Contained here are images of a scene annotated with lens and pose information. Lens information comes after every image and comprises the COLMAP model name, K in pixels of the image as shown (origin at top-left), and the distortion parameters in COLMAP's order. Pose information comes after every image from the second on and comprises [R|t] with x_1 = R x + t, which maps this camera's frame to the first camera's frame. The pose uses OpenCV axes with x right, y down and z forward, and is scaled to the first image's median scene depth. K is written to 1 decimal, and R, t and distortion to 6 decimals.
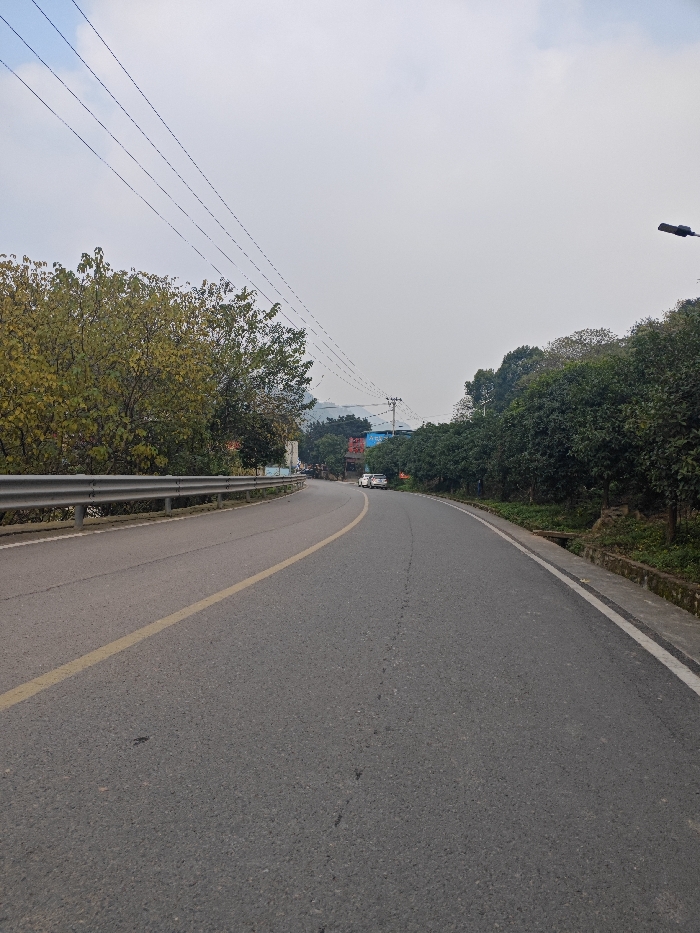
lens RADIAL K [[649.0, 0, 350.0], [0, 649.0, 466.5], [0, 0, 1]] dist [-0.032609, -0.002914]
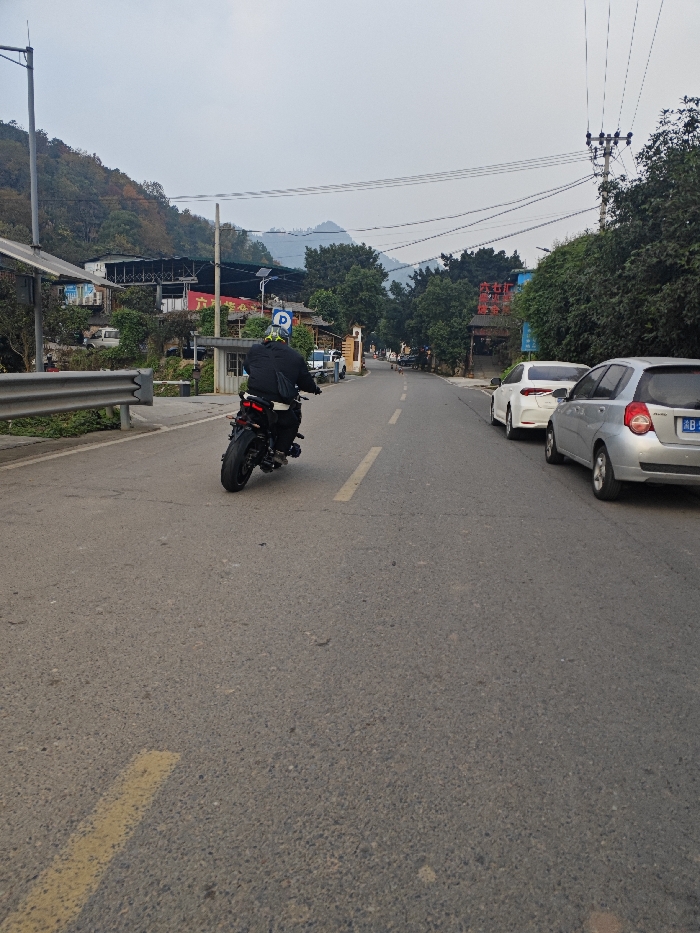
lens RADIAL K [[649.0, 0, 350.0], [0, 649.0, 466.5], [0, 0, 1]] dist [-0.032609, -0.002914]
pose [[0.977532, 0.031156, -0.208473, 0.008254], [0.004448, 0.985747, 0.168173, 0.006848], [0.210741, -0.165322, 0.963461, 0.495958]]
